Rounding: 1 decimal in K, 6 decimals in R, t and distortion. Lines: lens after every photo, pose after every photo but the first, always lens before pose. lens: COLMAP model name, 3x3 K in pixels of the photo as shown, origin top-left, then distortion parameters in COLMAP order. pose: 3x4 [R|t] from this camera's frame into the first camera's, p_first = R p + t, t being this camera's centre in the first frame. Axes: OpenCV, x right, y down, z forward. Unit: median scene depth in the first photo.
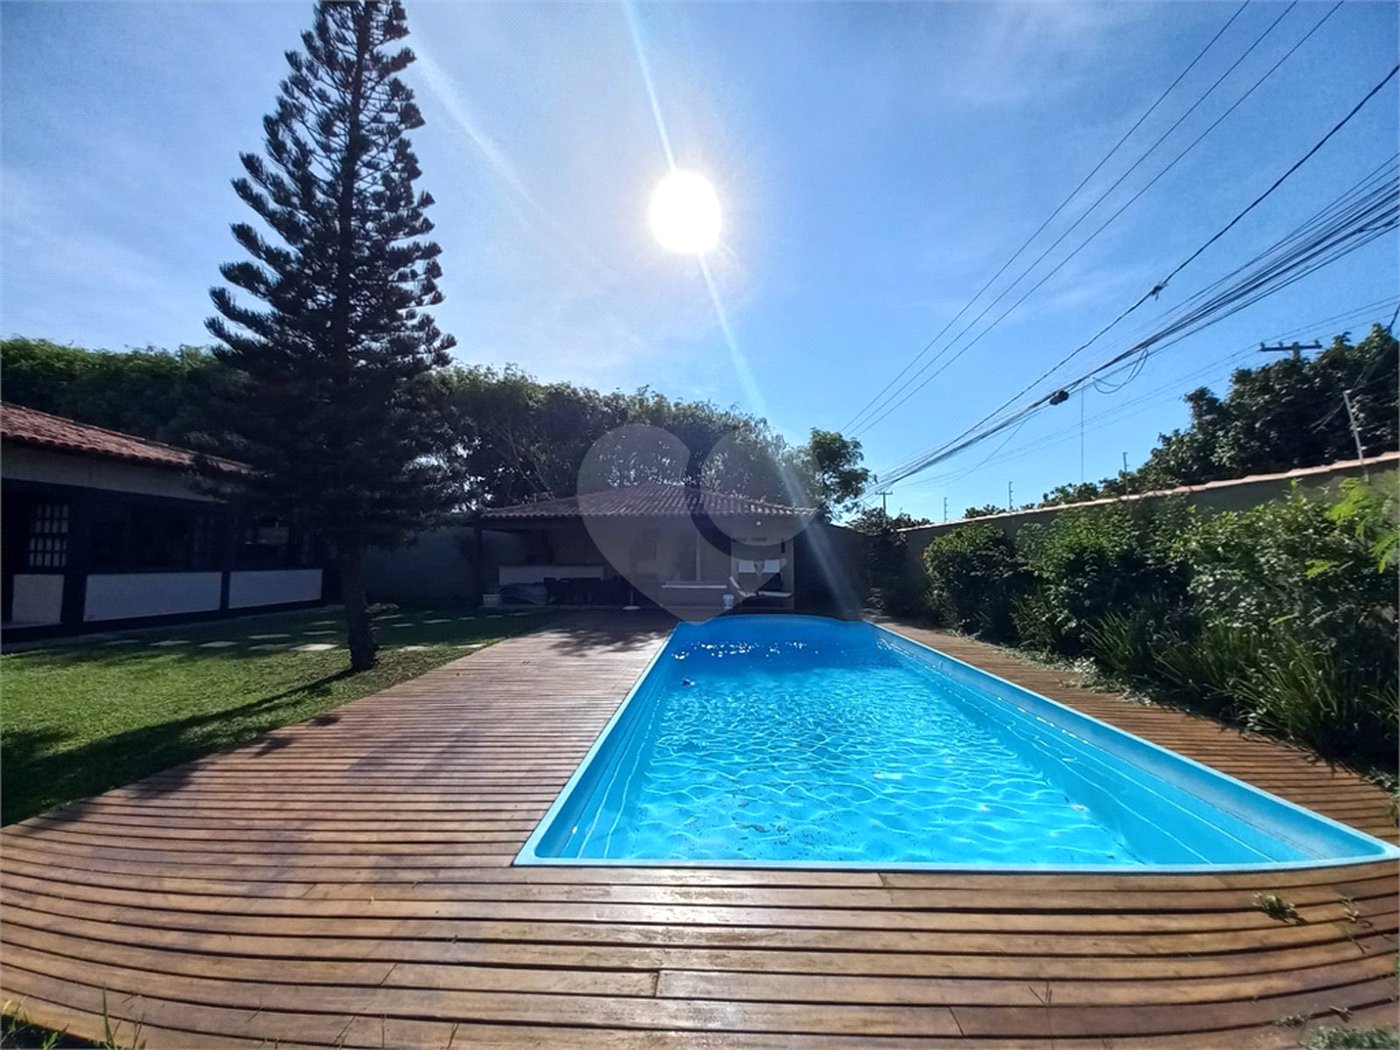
lens RADIAL K [[545.1, 0, 704.7], [0, 545.1, 516.6], [0, 0, 1]] dist [0.017598, -0.015180]
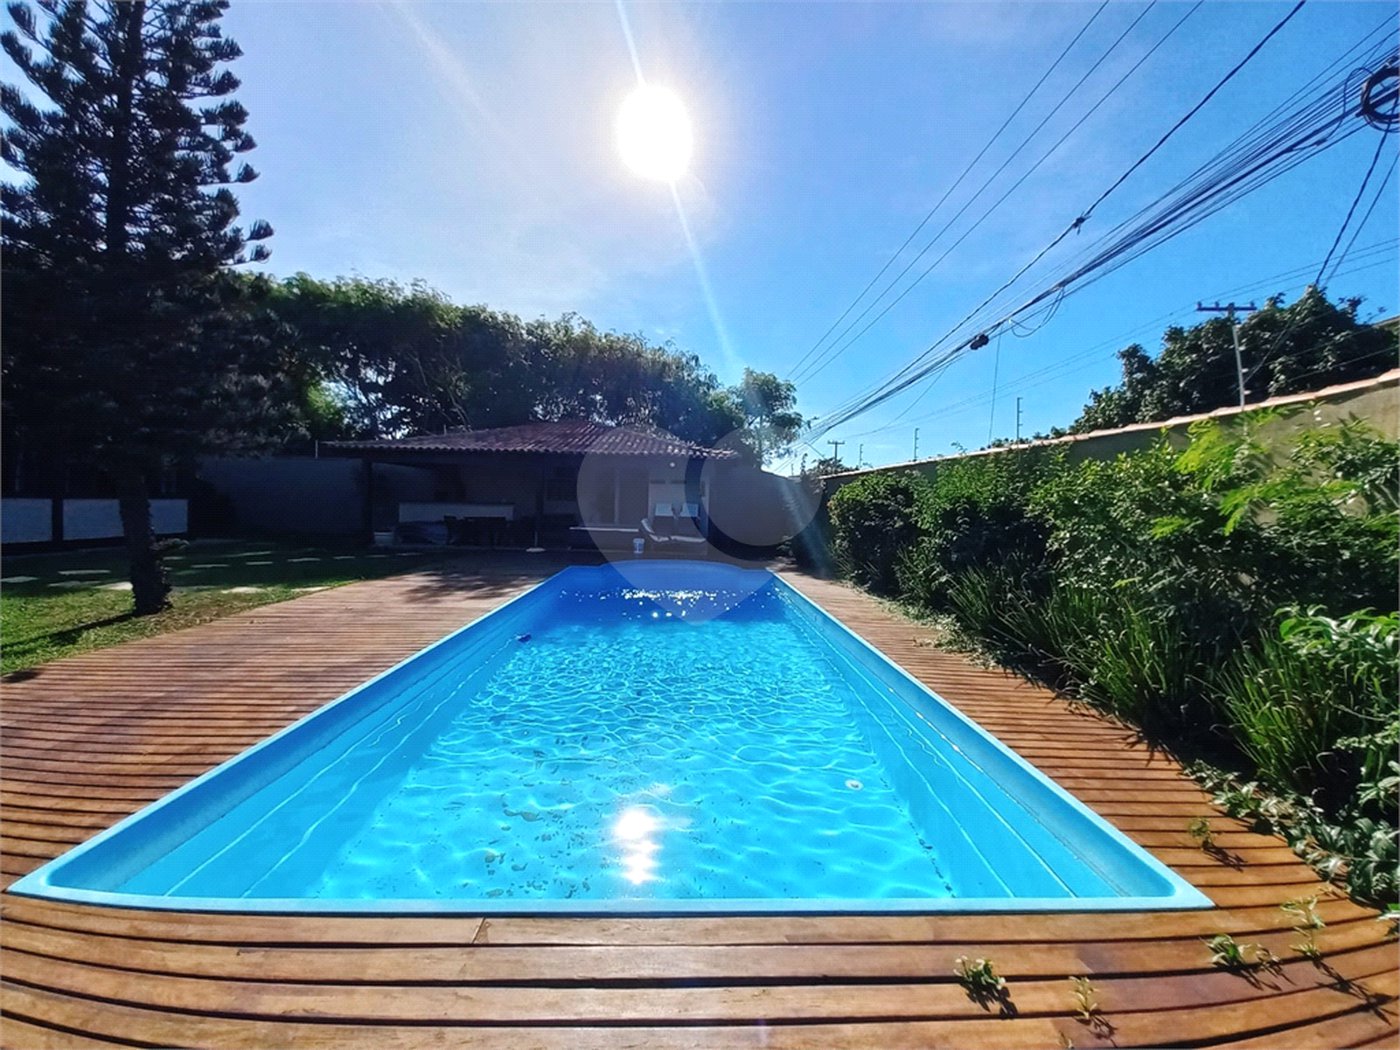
lens RADIAL K [[539.9, 0, 707.7], [0, 539.9, 515.4], [0, 0, 1]] dist [0.016195, -0.013493]
pose [[0.997200, 0.027690, 0.069462, 0.174925], [-0.034377, 0.994691, 0.096997, 0.010137], [-0.066407, -0.099113, 0.992858, 0.099166]]
